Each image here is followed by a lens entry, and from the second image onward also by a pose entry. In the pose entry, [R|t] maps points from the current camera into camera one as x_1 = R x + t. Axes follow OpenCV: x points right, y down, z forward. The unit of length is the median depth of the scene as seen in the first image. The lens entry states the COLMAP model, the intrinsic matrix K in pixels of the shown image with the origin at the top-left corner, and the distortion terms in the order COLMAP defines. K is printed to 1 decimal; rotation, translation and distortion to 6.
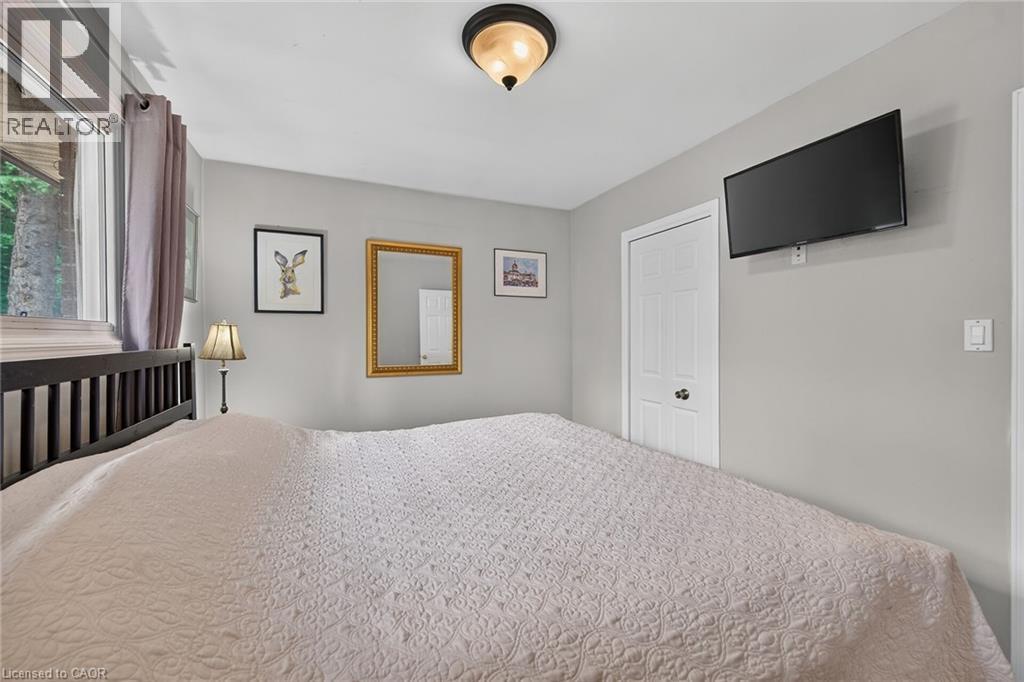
lens RADIAL K [[403.0, 0, 513.2], [0, 403.0, 335.4], [0, 0, 1]] dist [0.000651, -0.000714]
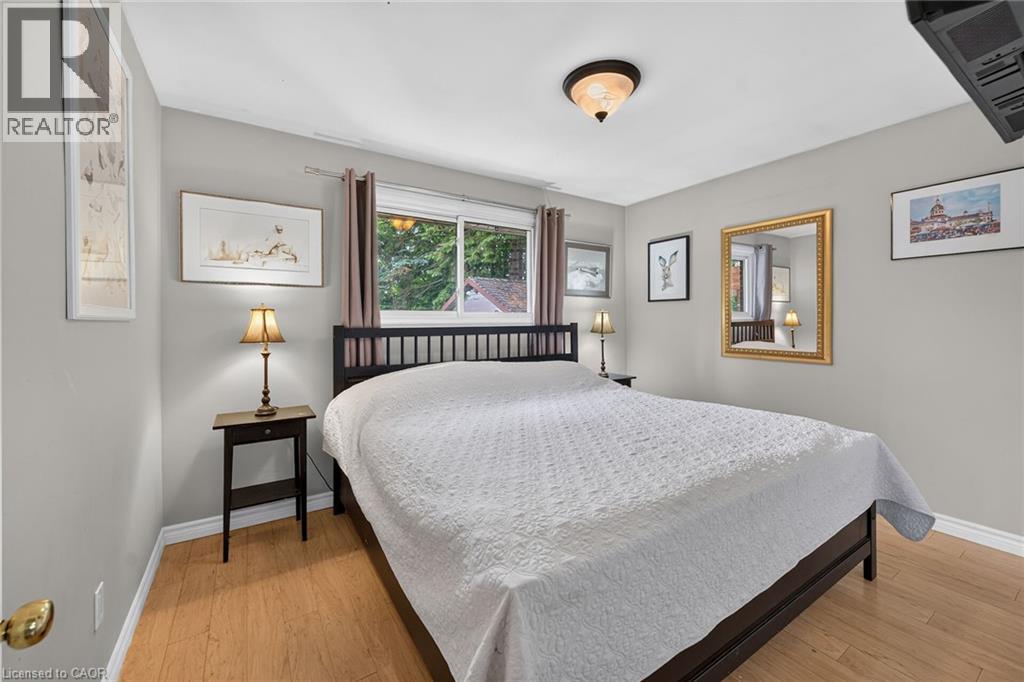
lens RADIAL K [[403.0, 0, 497.7], [0, 403.0, 316.4], [0, 0, 1]] dist [0.000651, -0.000714]
pose [[0.125196, -0.005313, -0.992118, 0.667601], [0.006141, 0.999971, -0.004580, -0.002028], [0.992113, -0.005519, 0.125225, 0.270708]]
